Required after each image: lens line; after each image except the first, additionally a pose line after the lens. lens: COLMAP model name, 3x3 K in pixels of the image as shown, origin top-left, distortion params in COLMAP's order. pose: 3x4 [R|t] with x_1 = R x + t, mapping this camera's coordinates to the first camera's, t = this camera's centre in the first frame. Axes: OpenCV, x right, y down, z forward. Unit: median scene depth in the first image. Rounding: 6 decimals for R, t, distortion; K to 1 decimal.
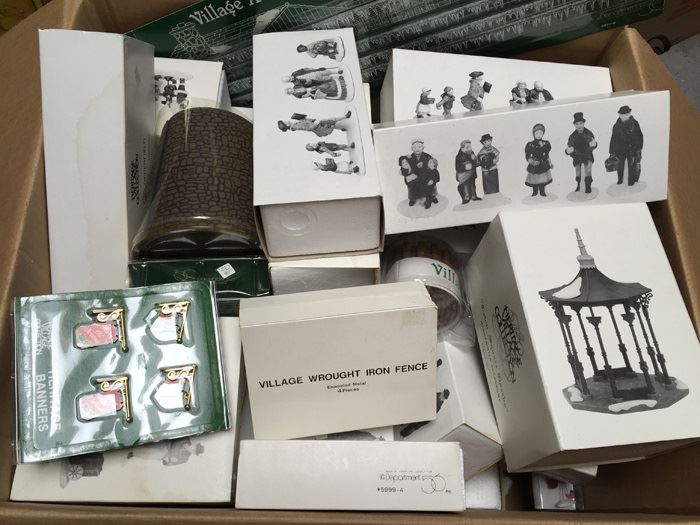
lens RADIAL K [[605.3, 0, 350.0], [0, 605.3, 262.5], [0, 0, 1]] dist [0.091787, -0.149030]
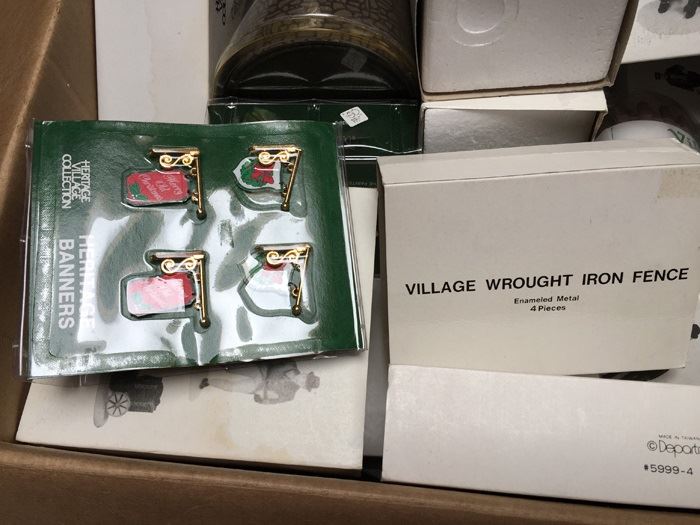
lens RADIAL K [[605.3, 0, 350.0], [0, 605.3, 262.5], [0, 0, 1]] dist [0.091787, -0.149030]
pose [[0.993132, 0.037979, -0.110662, -0.133256], [-0.036302, 0.999194, 0.017130, 0.159306], [0.111223, -0.012995, 0.993710, 0.364108]]
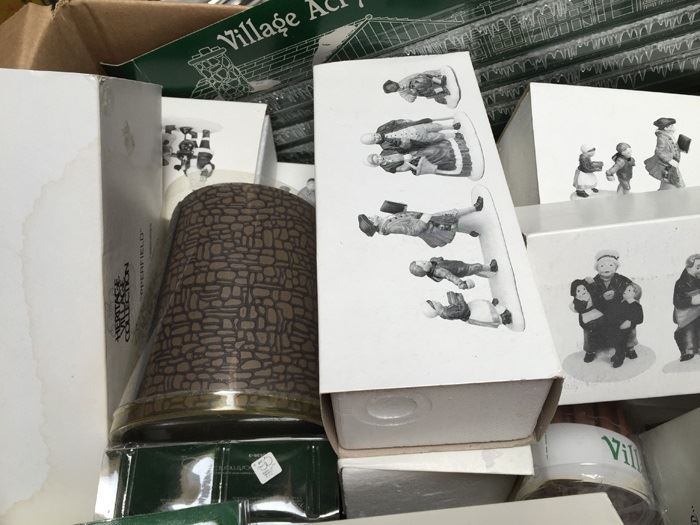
lens RADIAL K [[605.3, 0, 350.0], [0, 605.3, 262.5], [0, 0, 1]] dist [0.091787, -0.149030]
pose [[0.998033, 0.012090, -0.061507, -0.090357], [-0.012719, 0.999871, -0.009839, -0.182508], [0.061380, 0.010602, 0.998058, 0.418267]]
